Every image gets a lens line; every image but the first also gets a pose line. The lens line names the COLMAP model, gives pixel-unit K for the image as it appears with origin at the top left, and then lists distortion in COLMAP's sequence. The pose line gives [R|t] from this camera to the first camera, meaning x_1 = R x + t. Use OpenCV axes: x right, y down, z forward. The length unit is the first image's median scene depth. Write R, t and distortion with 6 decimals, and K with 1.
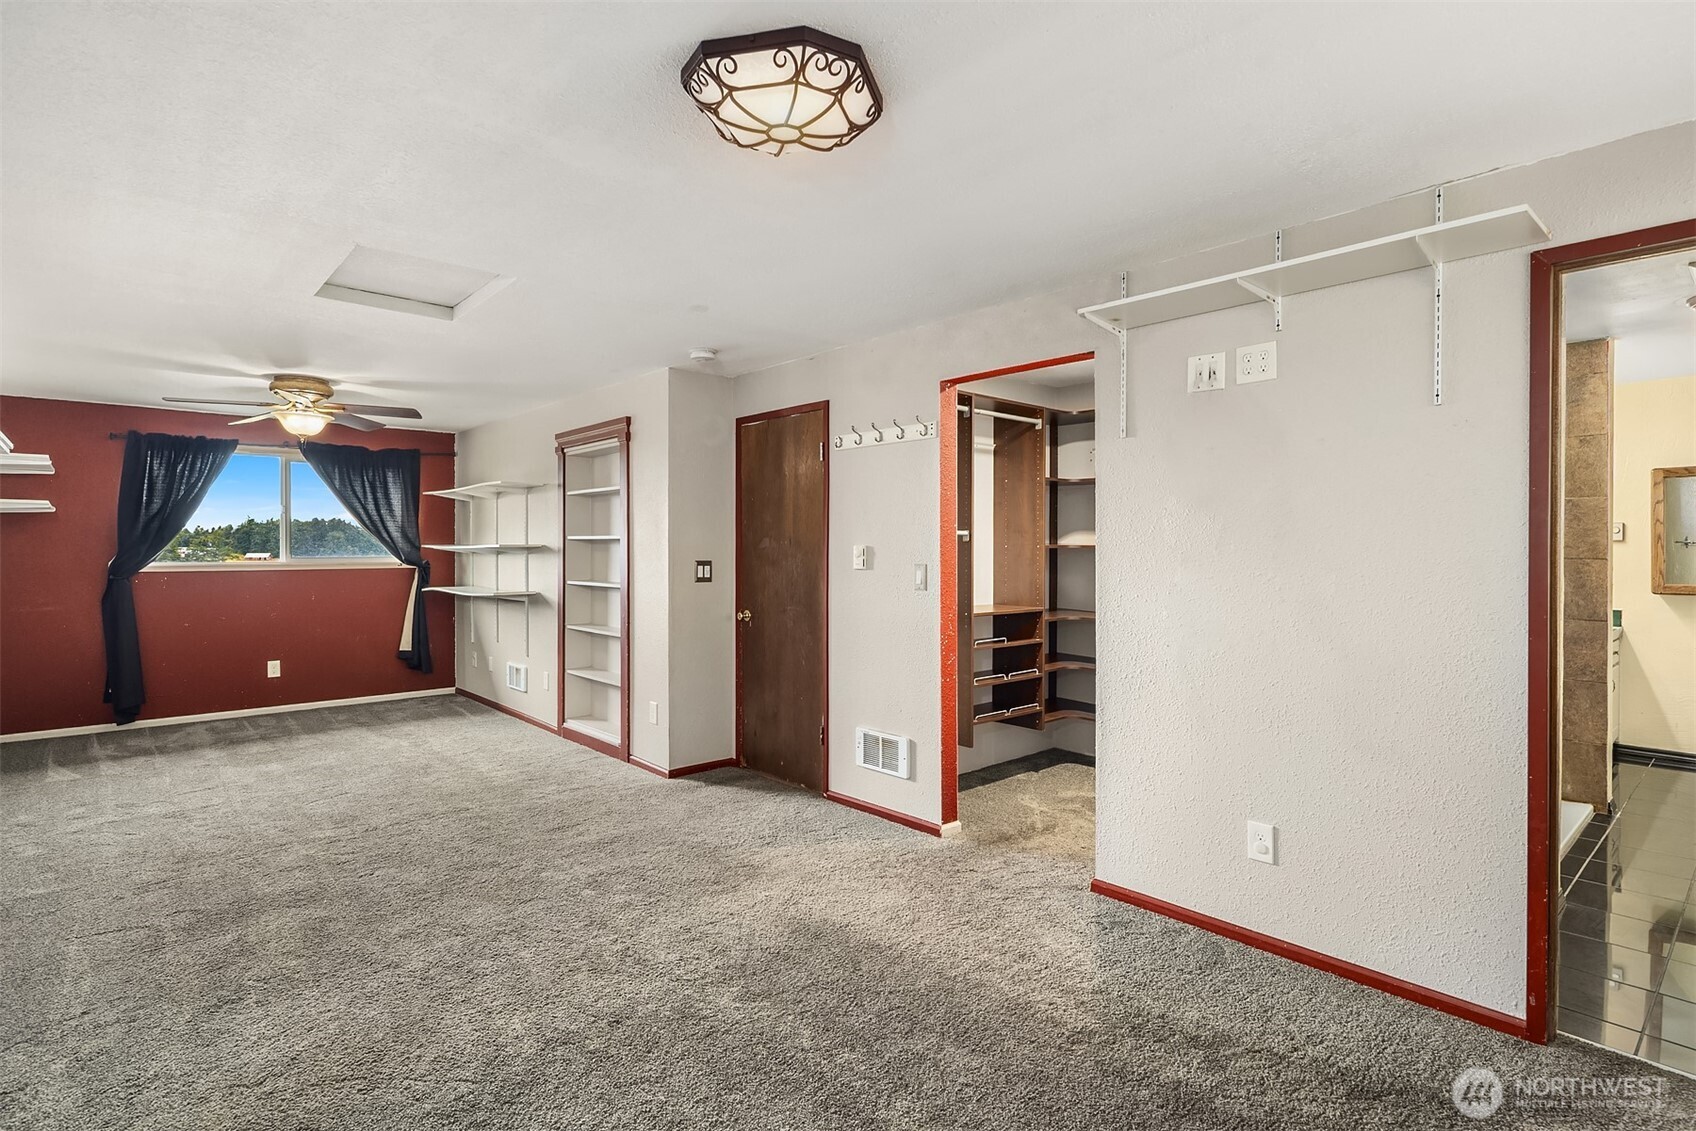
lens RADIAL K [[824.8, 0, 851.6], [0, 824.8, 555.7], [0, 0, 1]] dist [-0.011353, 0.000363]
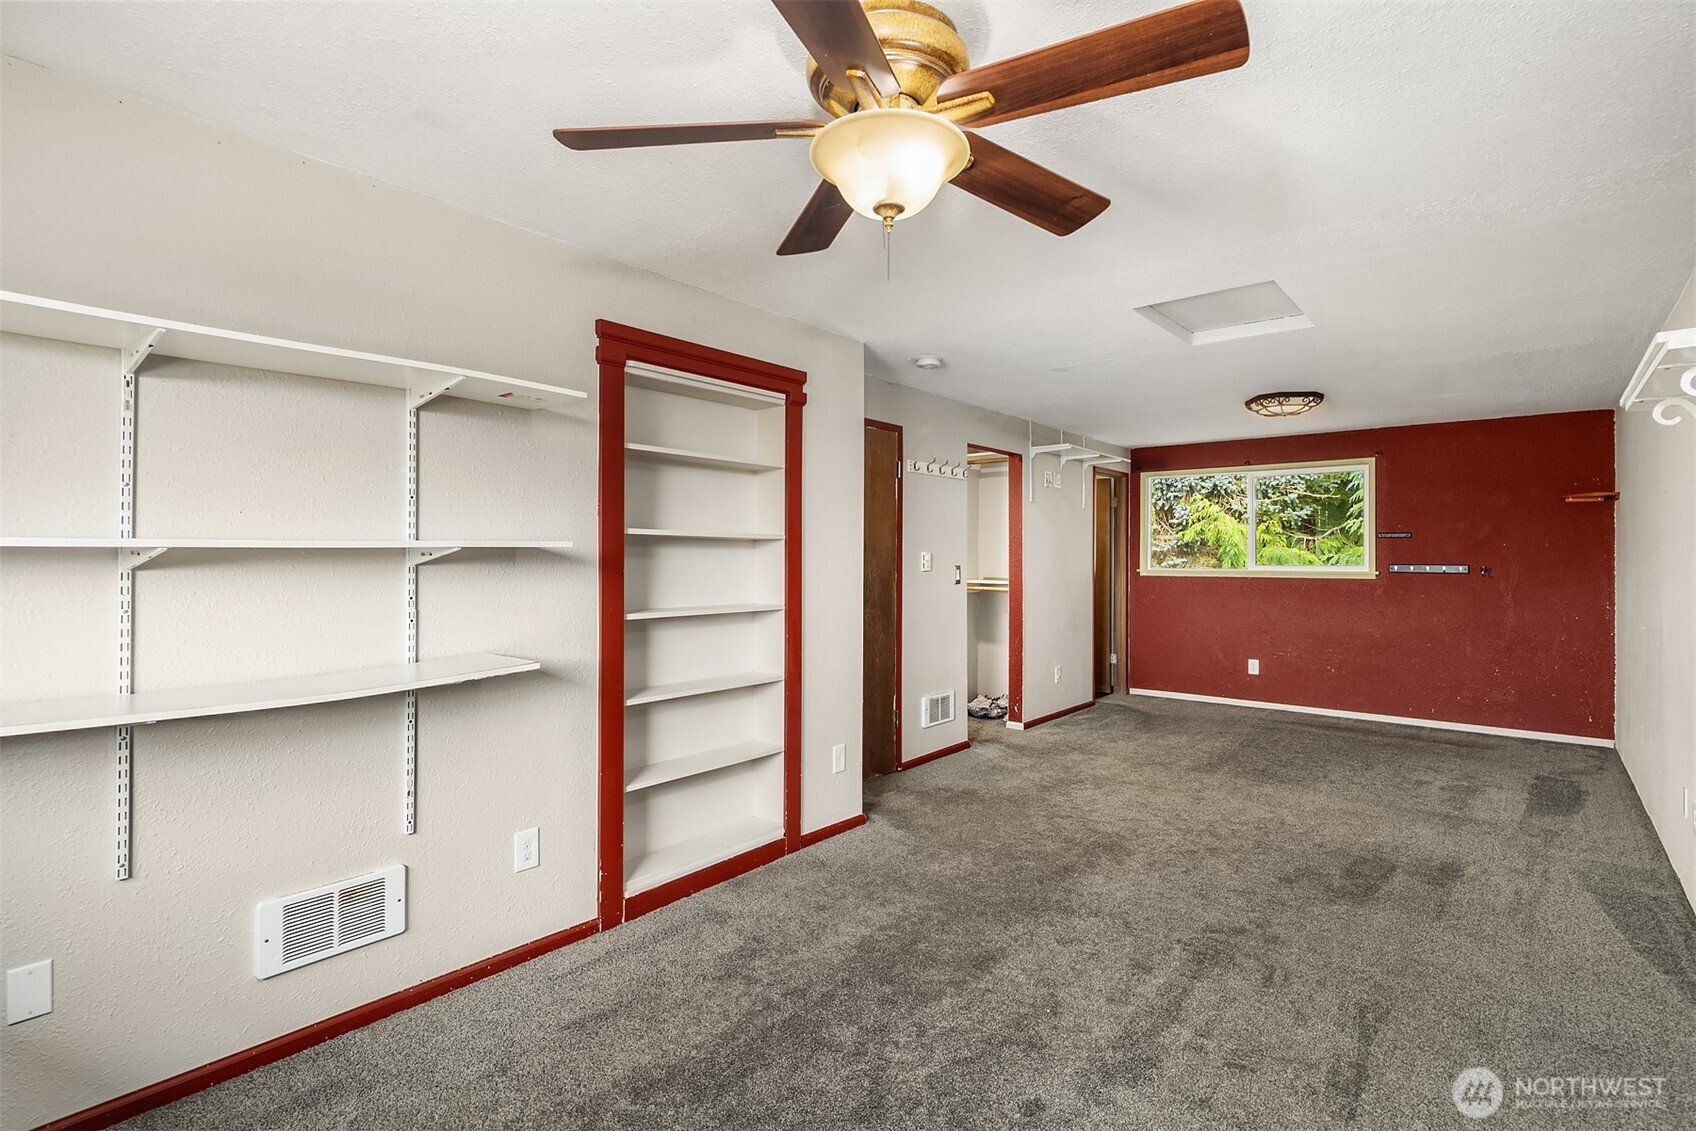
lens RADIAL K [[824.8, 0, 848.5], [0, 824.8, 559.1], [0, 0, 1]] dist [-0.011353, 0.000363]
pose [[-0.147043, -0.000565, 0.989130, -1.043153], [0.019232, 0.999809, 0.003430, -0.006401], [-0.988943, 0.019527, -0.147005, 1.119615]]
